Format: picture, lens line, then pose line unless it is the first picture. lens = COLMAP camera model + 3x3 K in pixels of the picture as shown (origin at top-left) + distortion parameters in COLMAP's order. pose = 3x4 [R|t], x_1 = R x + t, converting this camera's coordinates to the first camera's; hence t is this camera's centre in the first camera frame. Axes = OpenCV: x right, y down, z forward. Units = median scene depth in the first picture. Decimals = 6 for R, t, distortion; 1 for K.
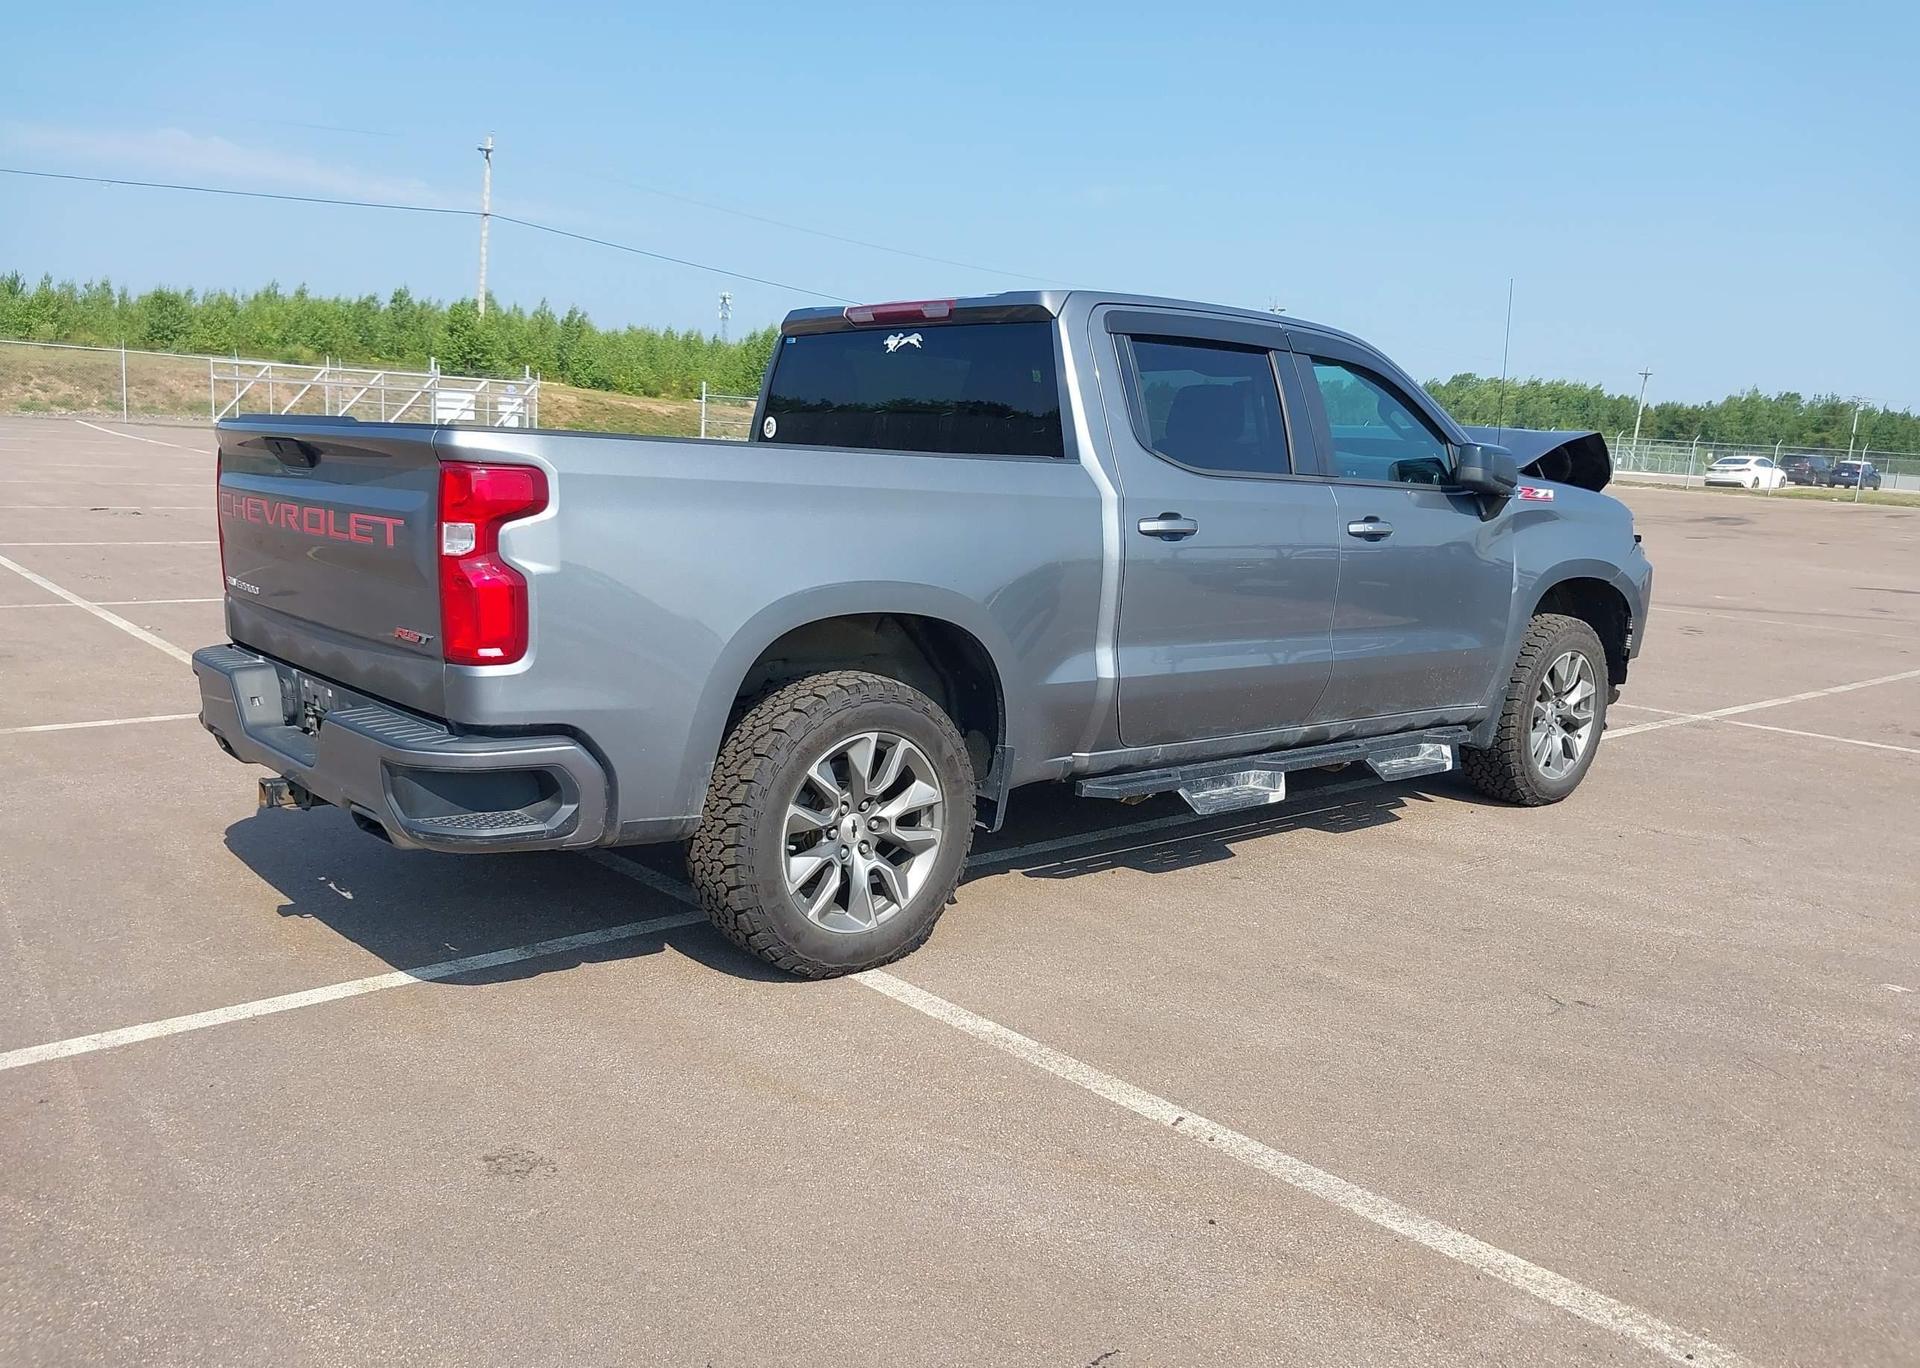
lens RADIAL K [[1507.2, 0, 935.9], [0, 1507.2, 713.5], [0, 0, 1]] dist [0.042679, -0.067700]
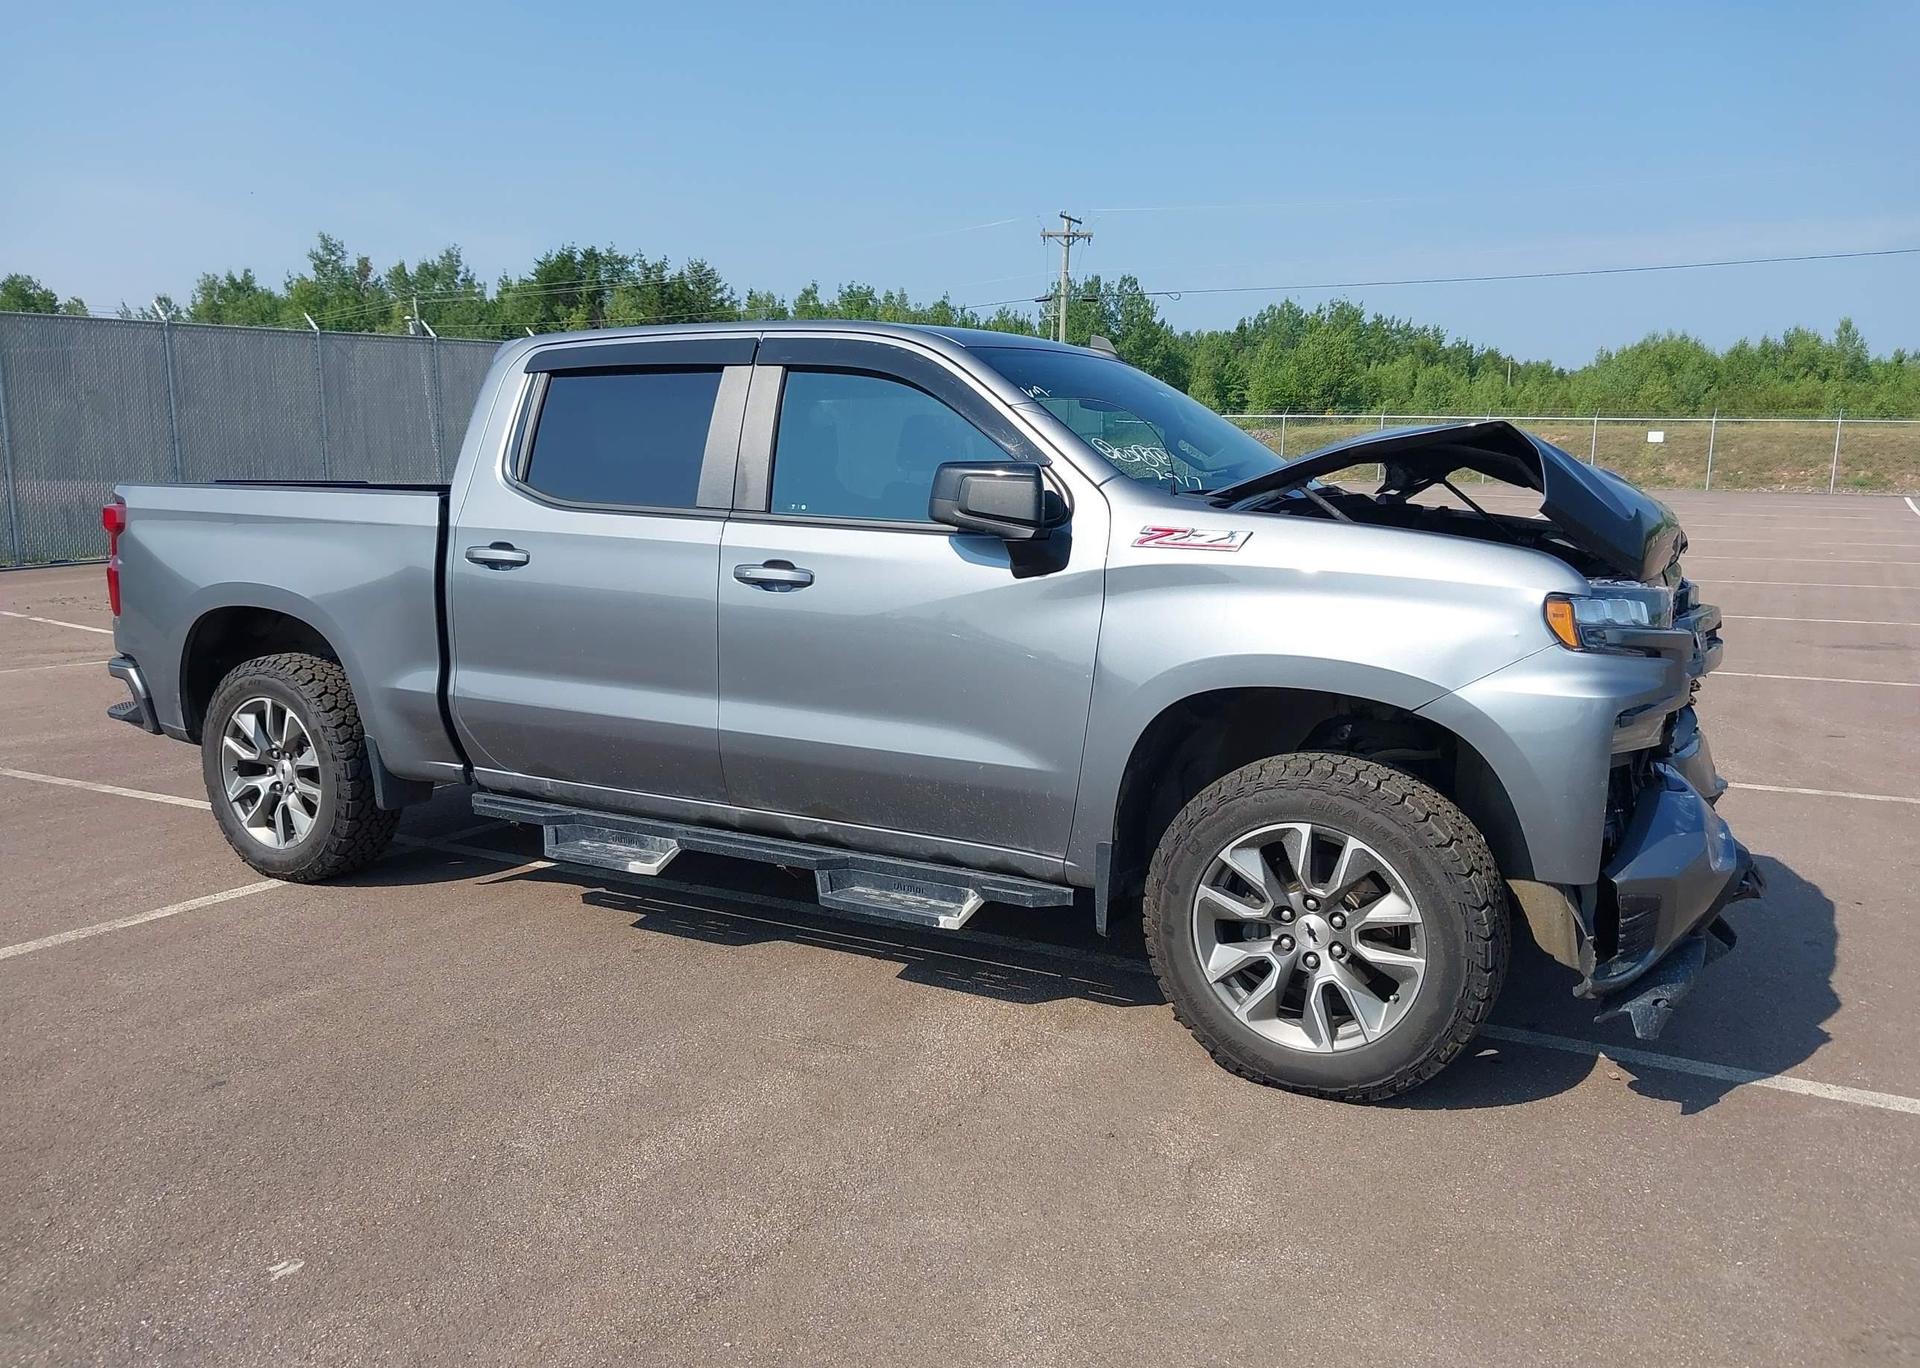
lens RADIAL K [[1507.2, 0, 942.0], [0, 1507.2, 711.8], [0, 0, 1]] dist [0.042679, -0.067700]
pose [[0.332600, 0.105324, -0.937168, 1.059990], [-0.156658, 0.986108, 0.055226, -0.107472], [0.929965, 0.128446, 0.344479, 0.815957]]
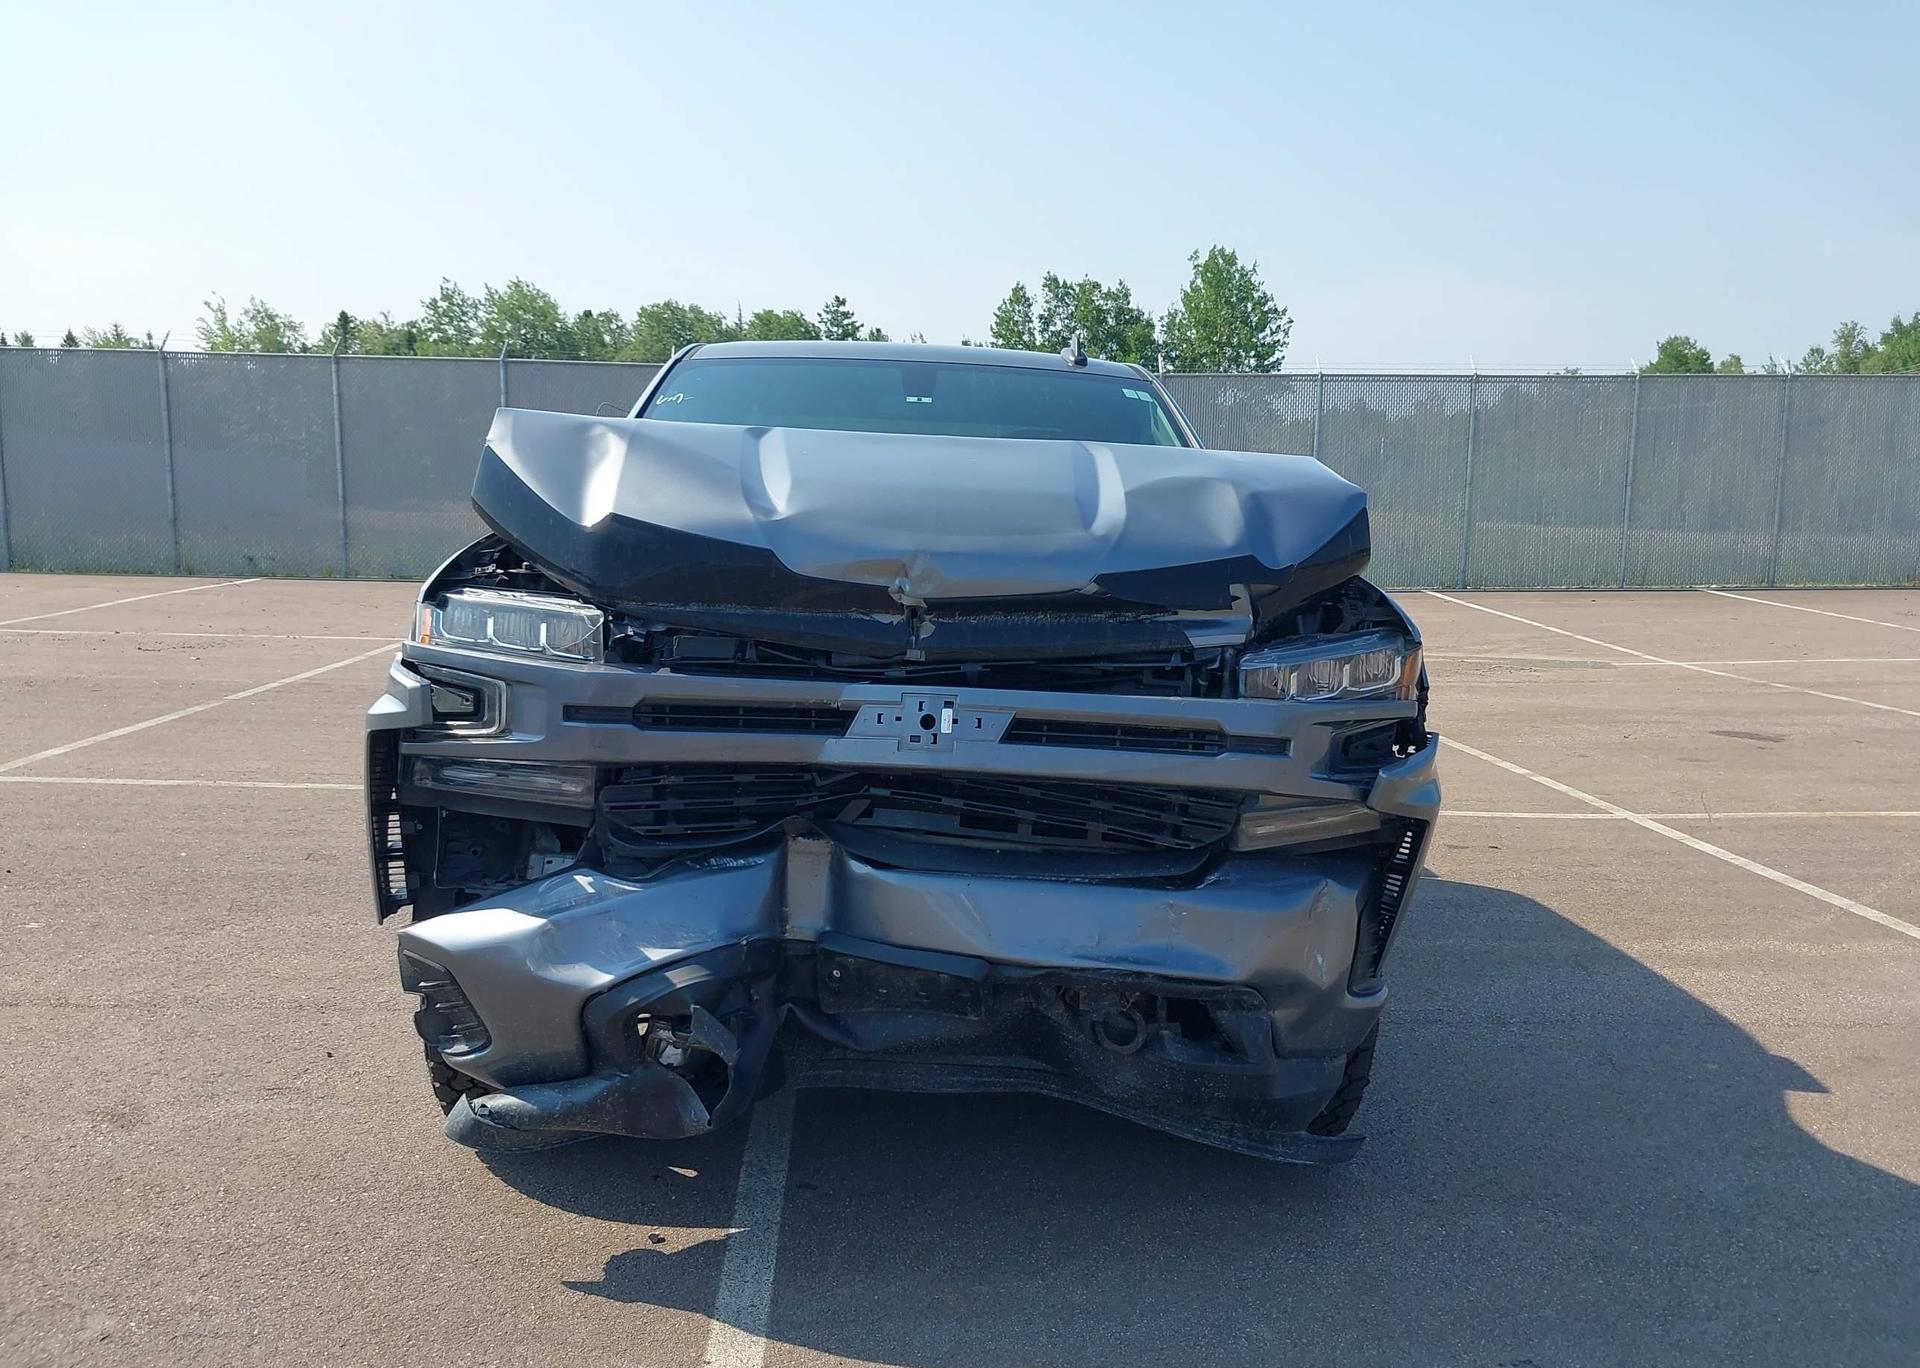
lens RADIAL K [[1507.2, 0, 918.2], [0, 1507.2, 717.8], [0, 0, 1]] dist [0.042679, -0.067700]
pose [[-0.618636, 0.051161, -0.784010, 0.887760], [-0.194813, 0.956727, 0.216152, -0.268527], [0.761142, 0.286455, -0.581899, 1.704455]]
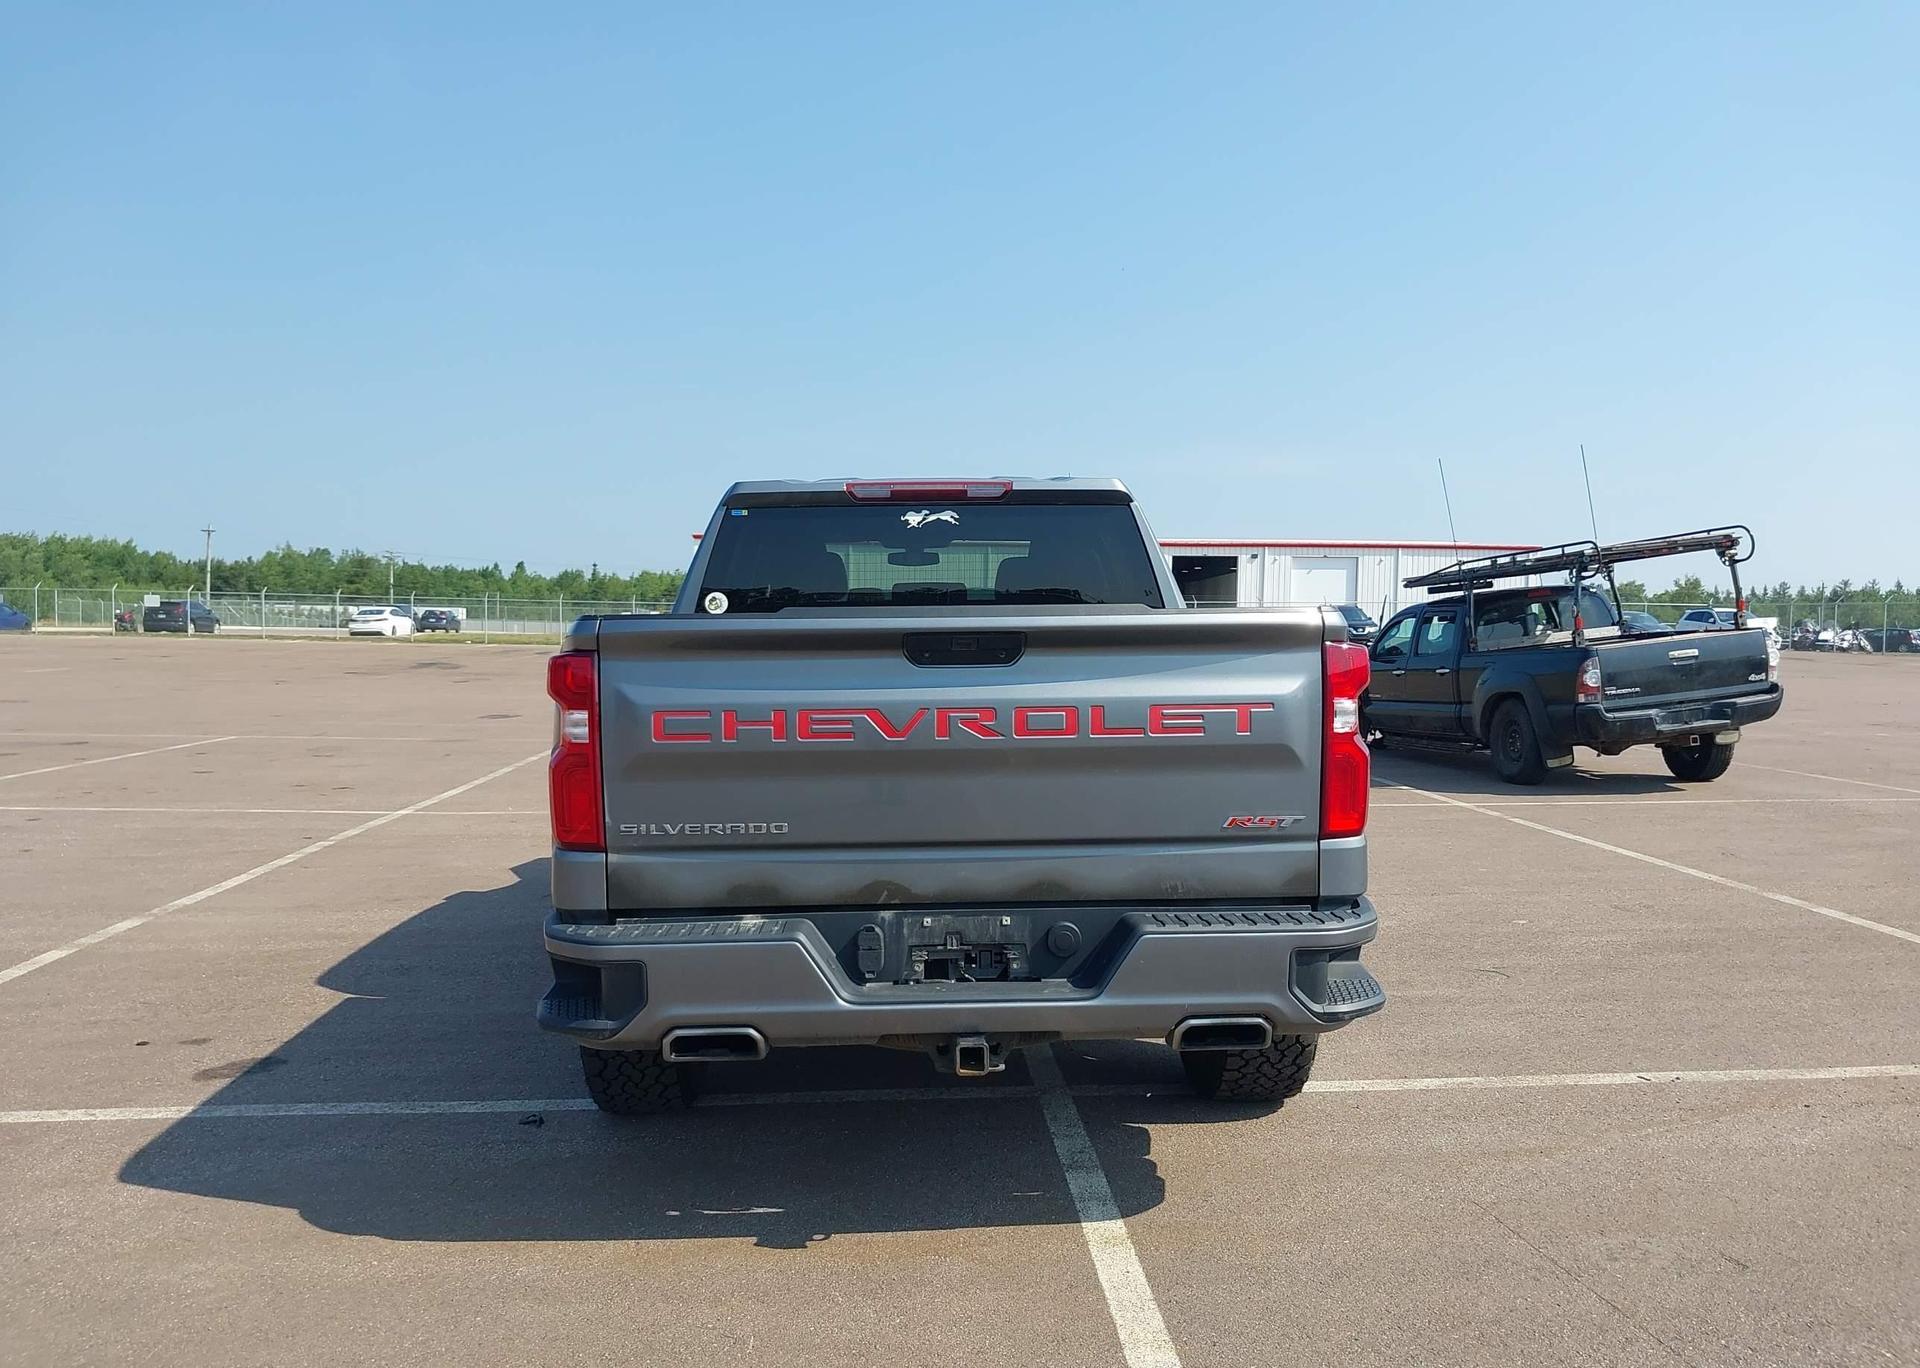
lens RADIAL K [[1507.2, 0, 946.6], [0, 1507.2, 696.0], [0, 0, 1]] dist [0.042679, -0.067700]
pose [[0.617625, -0.080636, 0.782328, -0.798717], [0.167057, 0.985481, -0.030311, -0.088372], [-0.768525, 0.149414, 0.622129, 0.349570]]
